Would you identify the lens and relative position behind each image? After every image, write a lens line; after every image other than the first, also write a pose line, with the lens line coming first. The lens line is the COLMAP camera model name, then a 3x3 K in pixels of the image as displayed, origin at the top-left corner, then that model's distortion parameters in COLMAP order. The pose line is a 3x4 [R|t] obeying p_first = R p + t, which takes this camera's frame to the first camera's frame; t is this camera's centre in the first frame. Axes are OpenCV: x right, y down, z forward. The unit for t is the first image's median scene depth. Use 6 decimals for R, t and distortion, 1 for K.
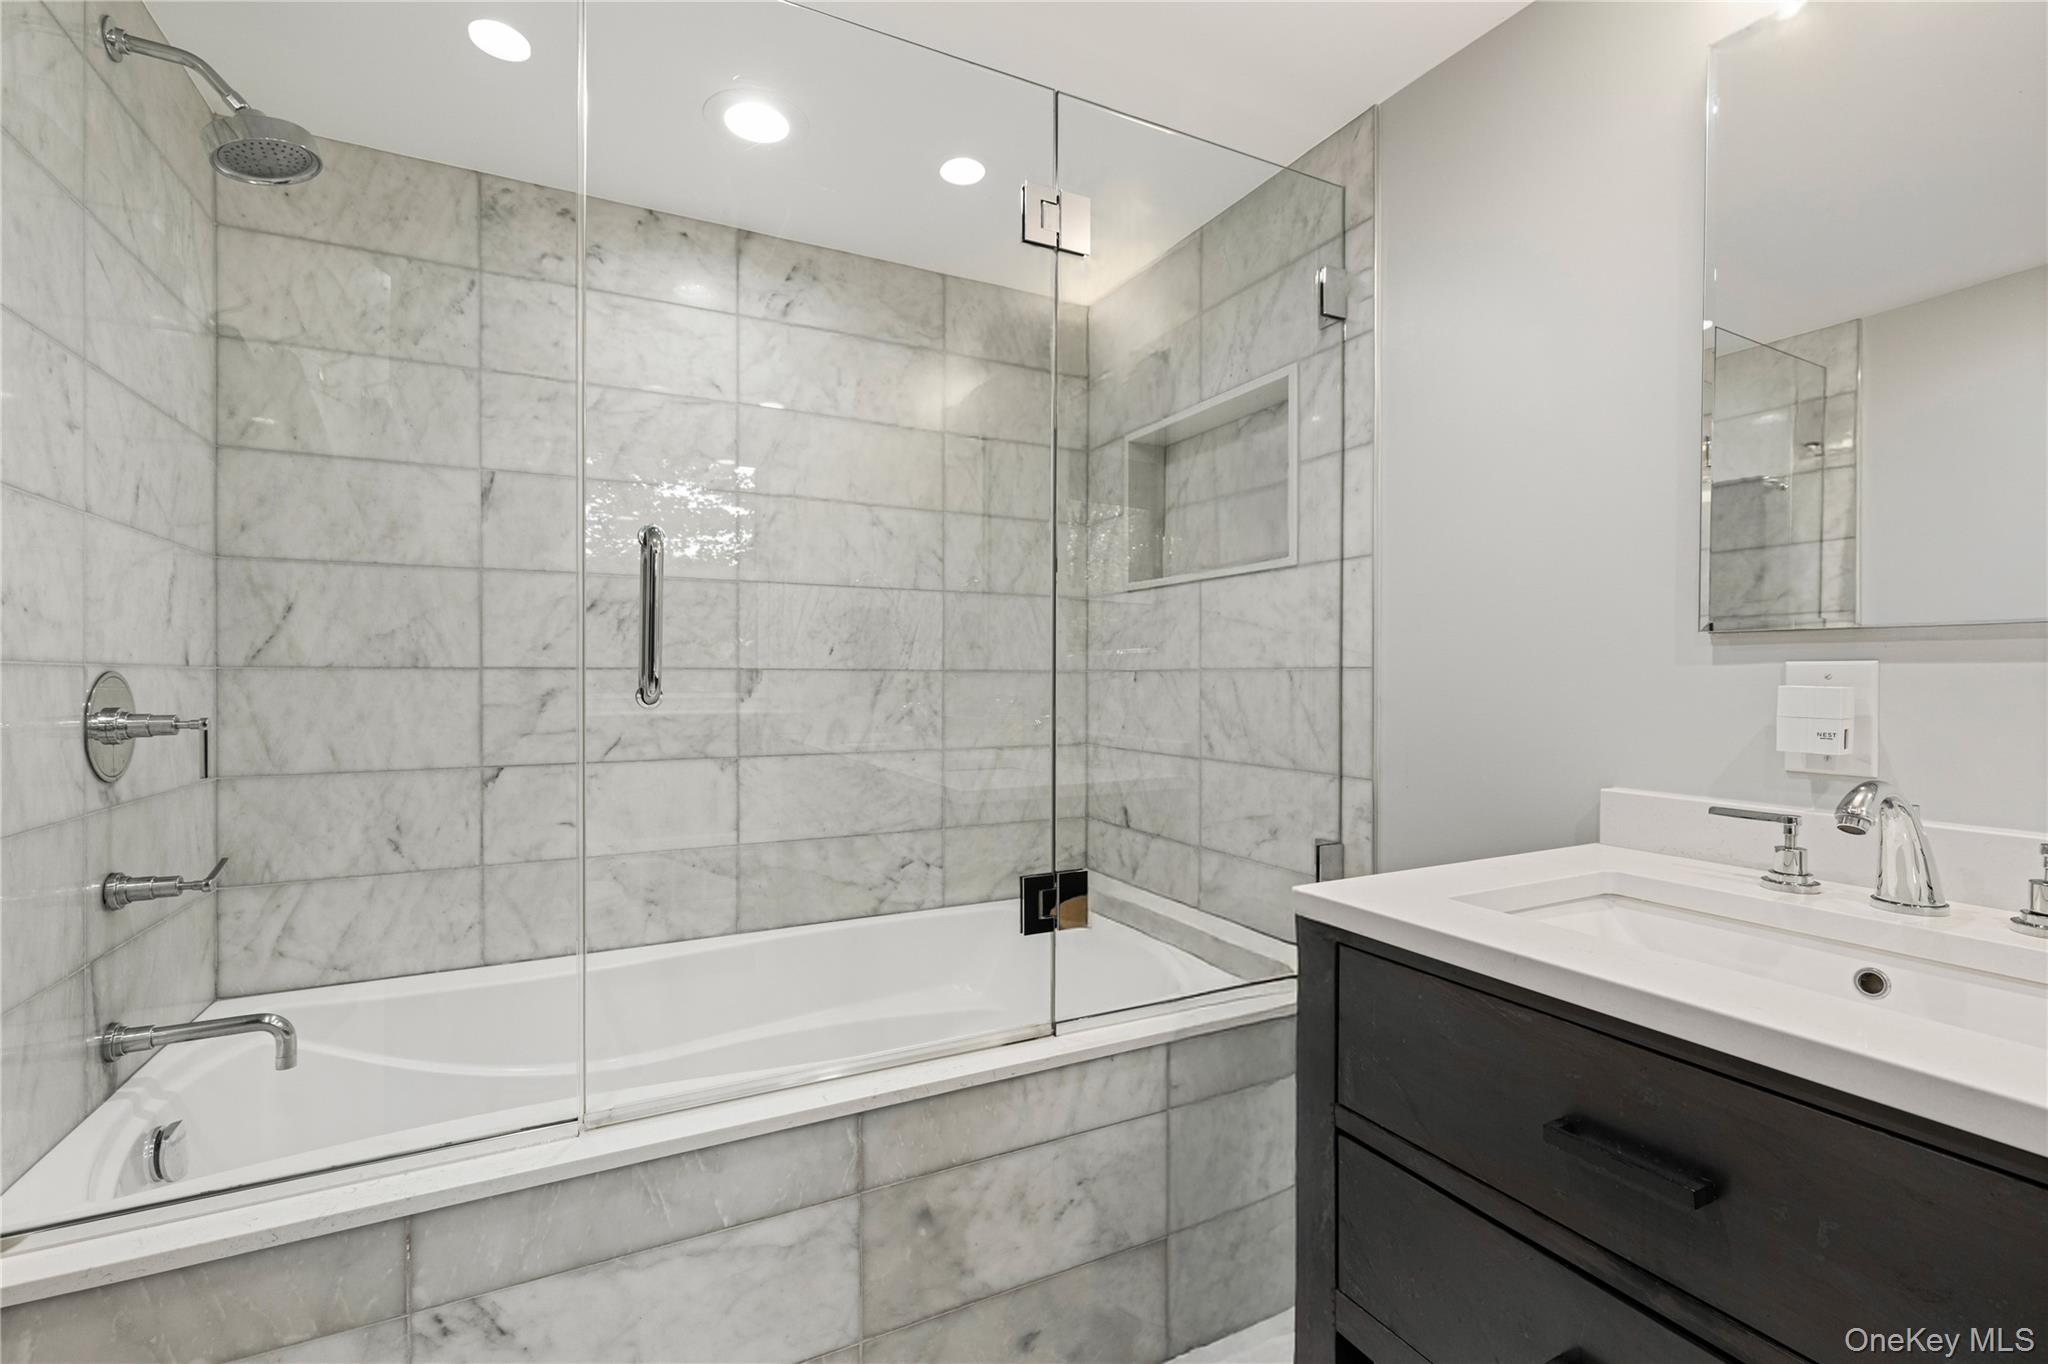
lens RADIAL K [[920.3, 0, 1039.4], [0, 920.3, 680.8], [0, 0, 1]] dist [0.000405, -0.000552]
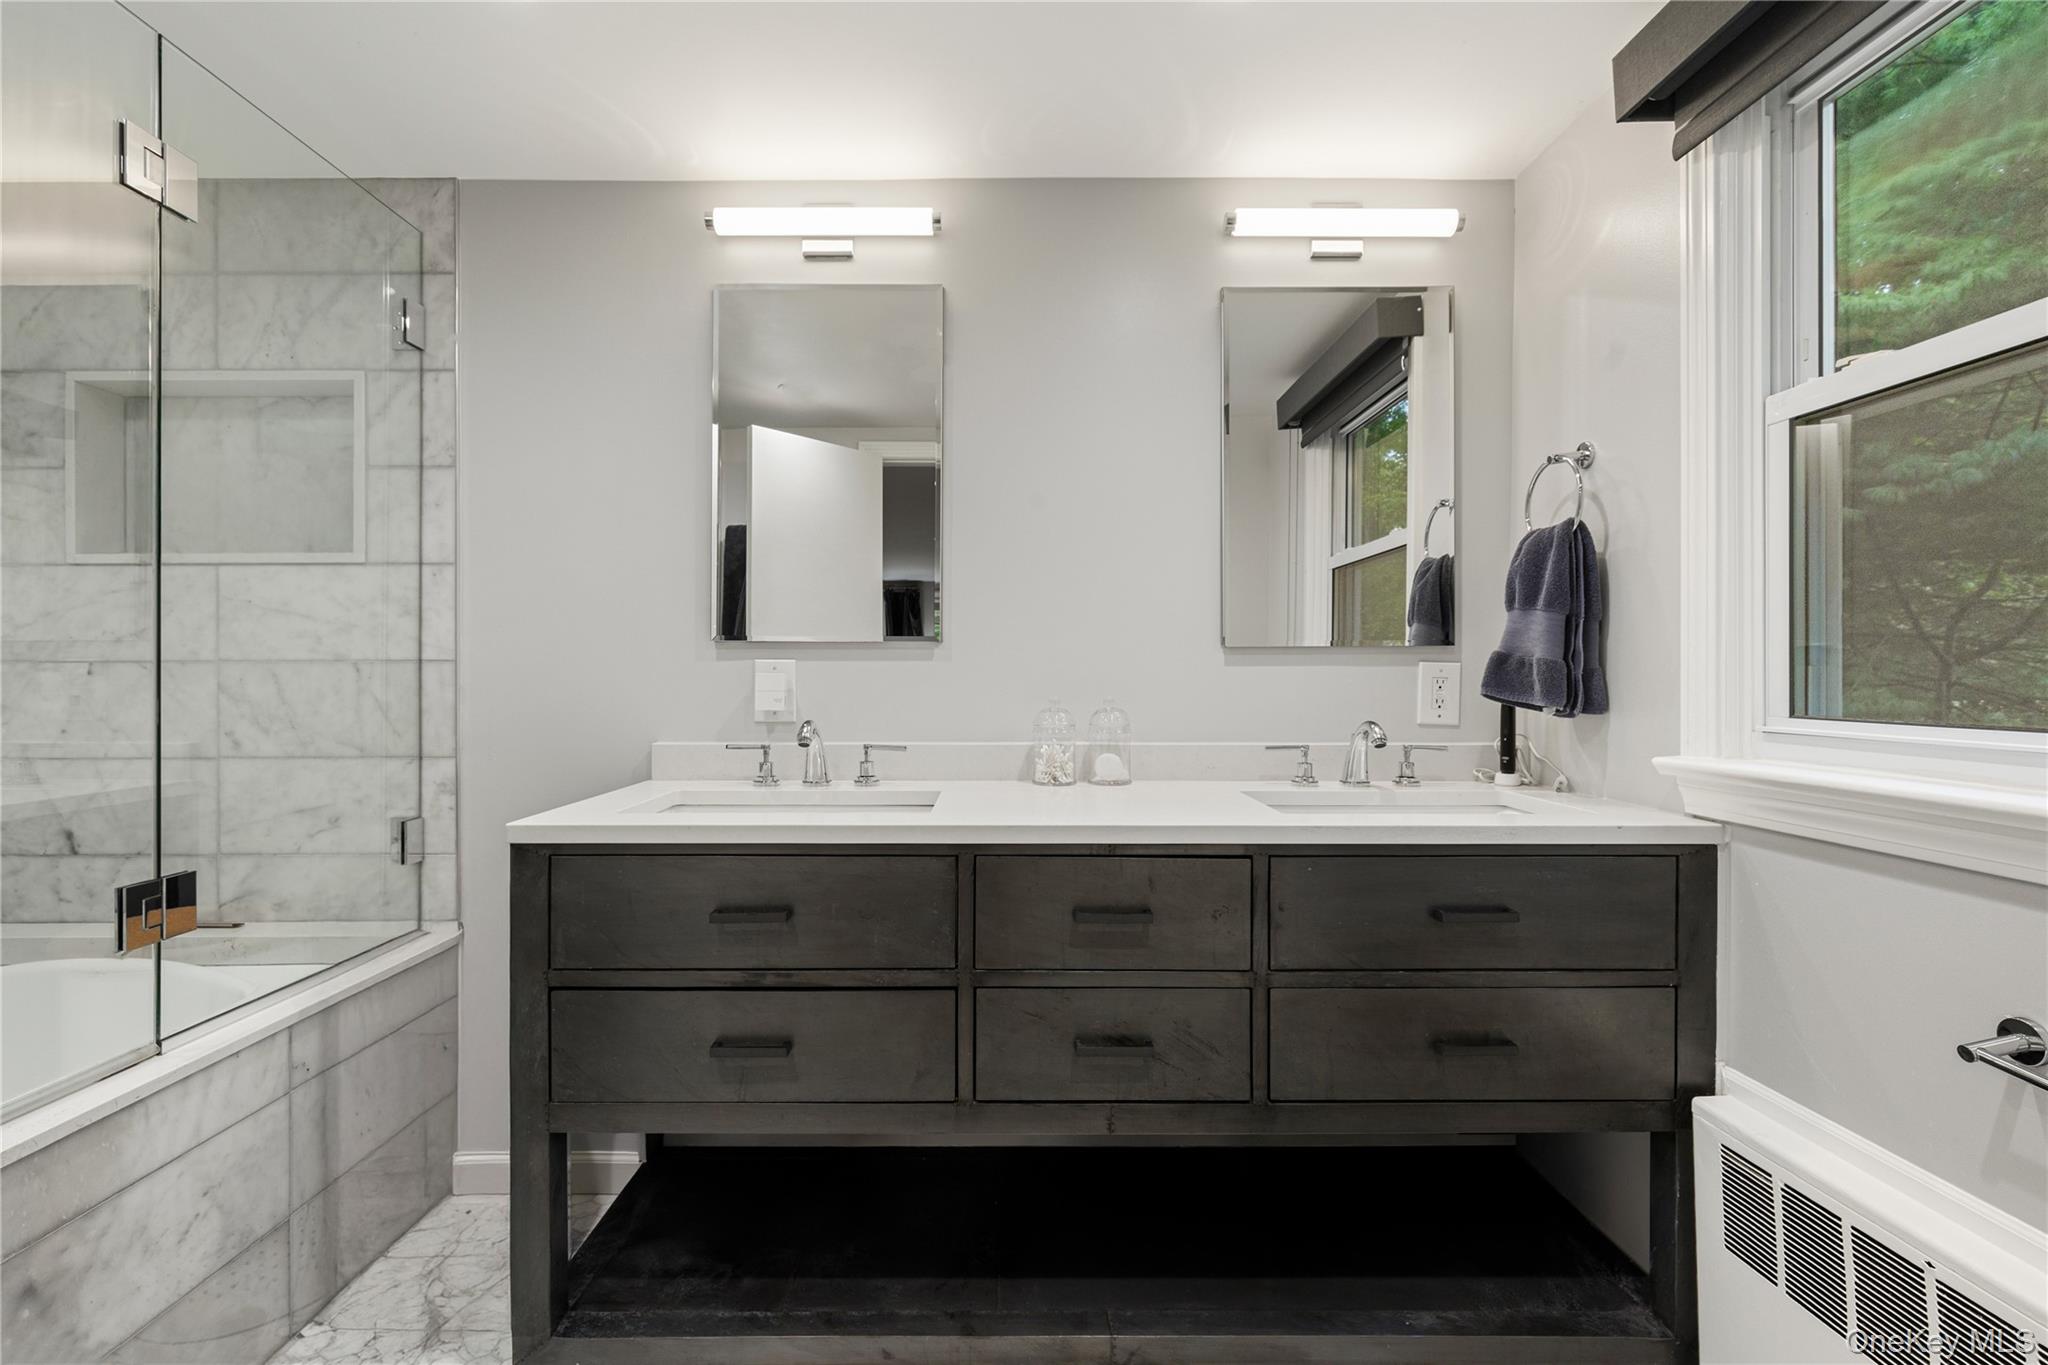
lens RADIAL K [[920.3, 0, 1039.4], [0, 920.3, 681.3], [0, 0, 1]] dist [0.000405, -0.000552]
pose [[0.433634, -0.009487, 0.901039, -0.356808], [0.006101, 0.999953, 0.007592, 0.007385], [-0.901068, 0.002206, 0.433672, -0.164213]]
